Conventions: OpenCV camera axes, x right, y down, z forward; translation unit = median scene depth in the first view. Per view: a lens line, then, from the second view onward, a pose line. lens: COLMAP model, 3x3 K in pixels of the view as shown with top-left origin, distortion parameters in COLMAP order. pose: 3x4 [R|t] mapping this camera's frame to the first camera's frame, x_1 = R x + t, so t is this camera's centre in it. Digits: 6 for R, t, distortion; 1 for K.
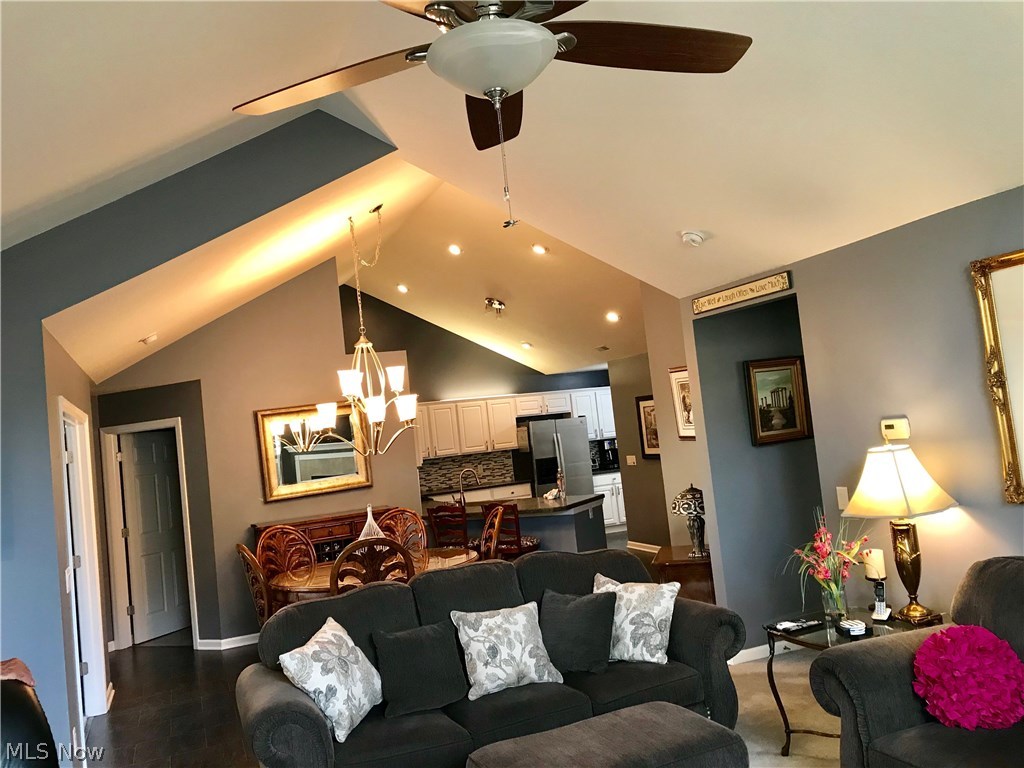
lens RADIAL K [[837.7, 0, 514.0], [0, 837.7, 375.9], [0, 0, 1]] dist [0.074468, -0.103975]
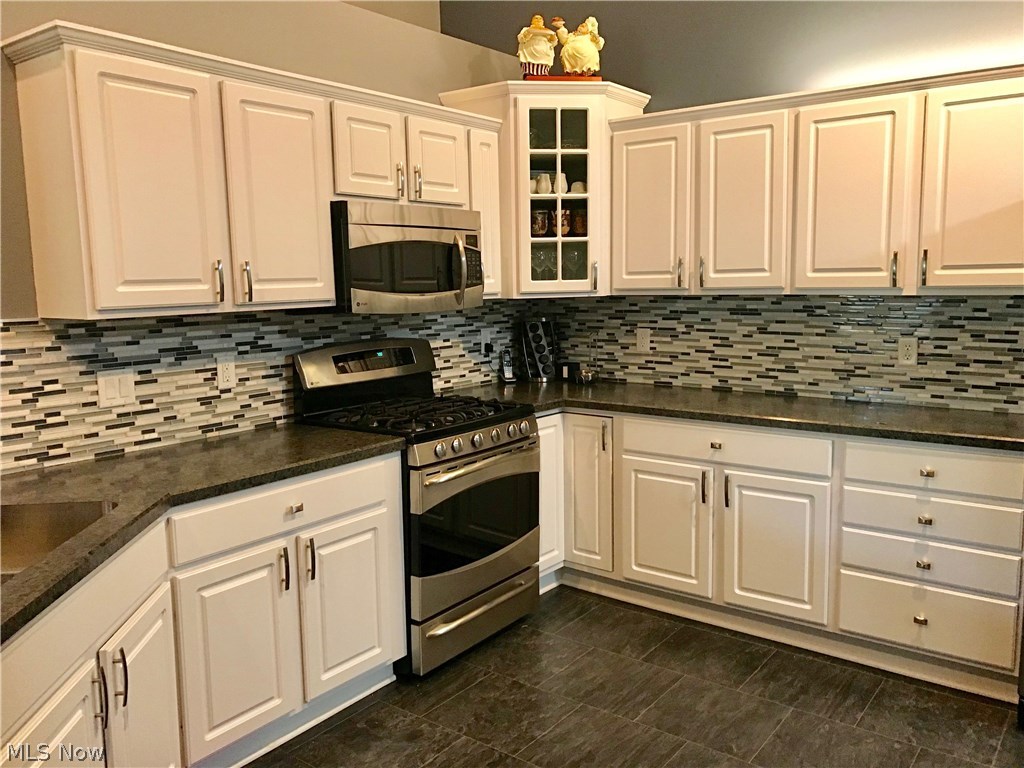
lens RADIAL K [[837.7, 0, 514.0], [0, 837.7, 375.9], [0, 0, 1]] dist [0.074468, -0.103975]
pose [[0.506204, 0.196440, -0.839743, 0.371399], [0.016915, 0.971264, 0.237403, 0.140095], [0.862248, -0.134379, 0.488335, 2.113663]]
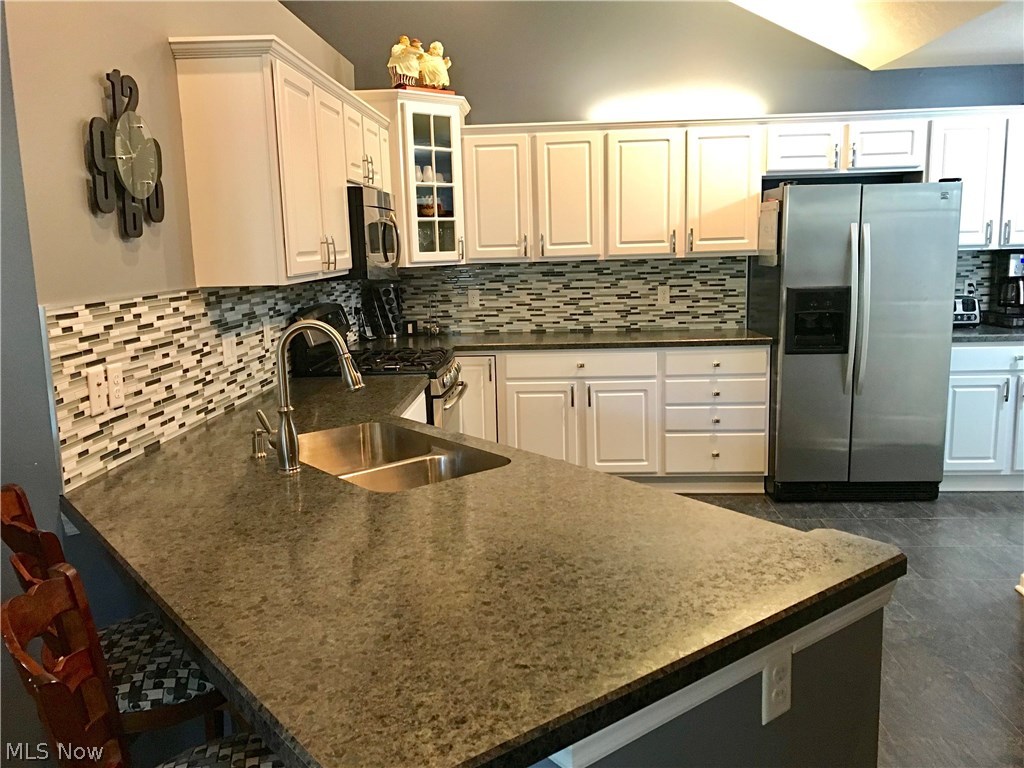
lens RADIAL K [[830.5, 0, 511.3], [0, 830.5, 375.8], [0, 0, 1]] dist [0.099831, -0.205177]
pose [[0.900620, 0.144829, -0.409766, 0.199847], [-0.039367, 0.966152, 0.254954, 0.126255], [0.432820, -0.213485, 0.875837, 1.645104]]
